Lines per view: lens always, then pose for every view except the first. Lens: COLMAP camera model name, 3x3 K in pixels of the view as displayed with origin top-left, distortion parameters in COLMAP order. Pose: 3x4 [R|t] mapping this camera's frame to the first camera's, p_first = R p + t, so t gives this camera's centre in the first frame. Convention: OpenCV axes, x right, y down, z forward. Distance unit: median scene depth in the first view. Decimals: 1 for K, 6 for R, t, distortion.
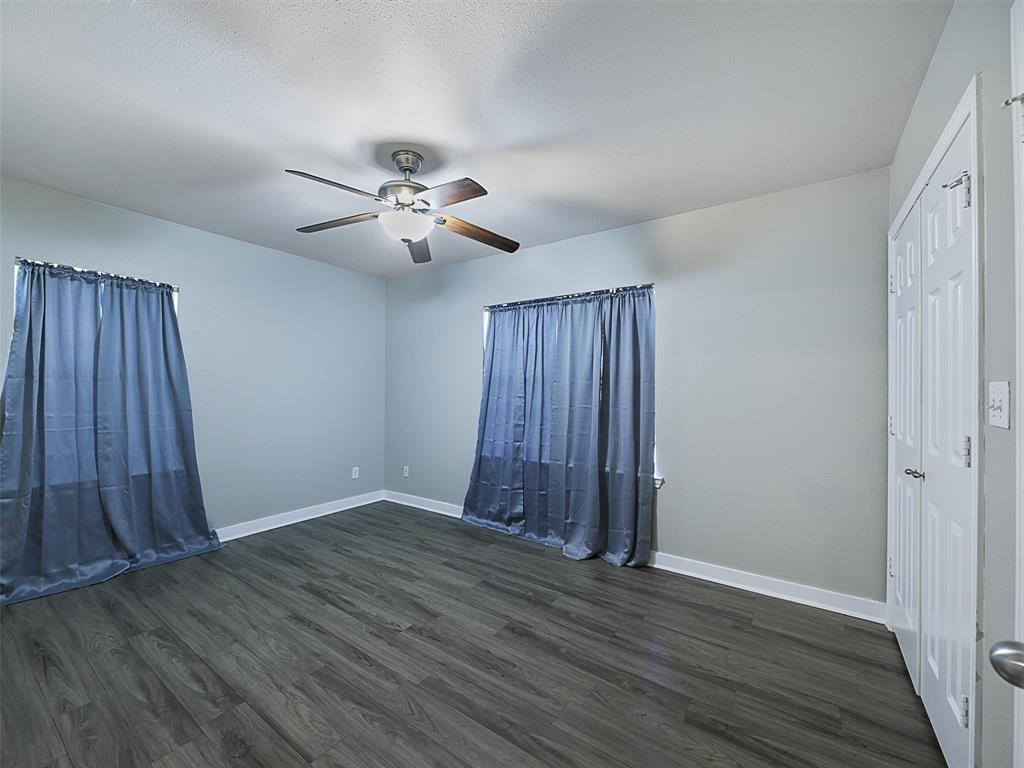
lens RADIAL K [[421.8, 0, 511.0], [0, 421.8, 387.0], [0, 0, 1]] dist [0.000373, 0.000035]
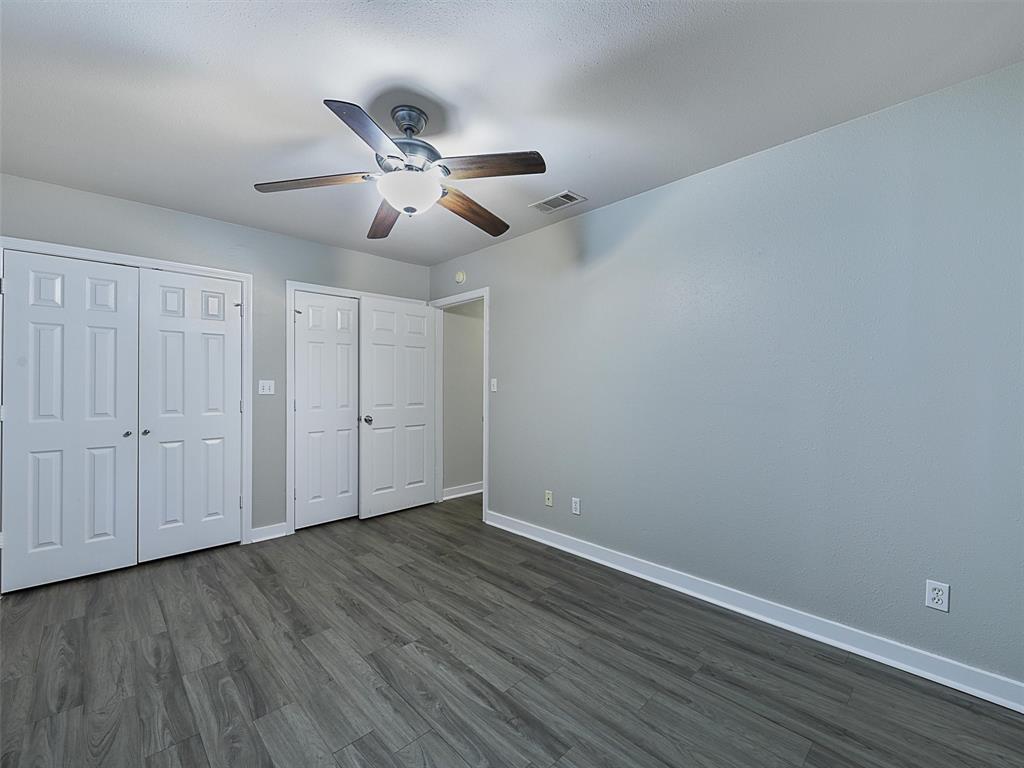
lens RADIAL K [[421.8, 0, 512.5], [0, 421.8, 384.8], [0, 0, 1]] dist [0.000373, 0.000035]
pose [[-0.984024, -0.008369, 0.177842, -0.641099], [-0.008190, 0.999965, 0.001740, 0.000243], [-0.177850, 0.000256, -0.984058, 1.902181]]
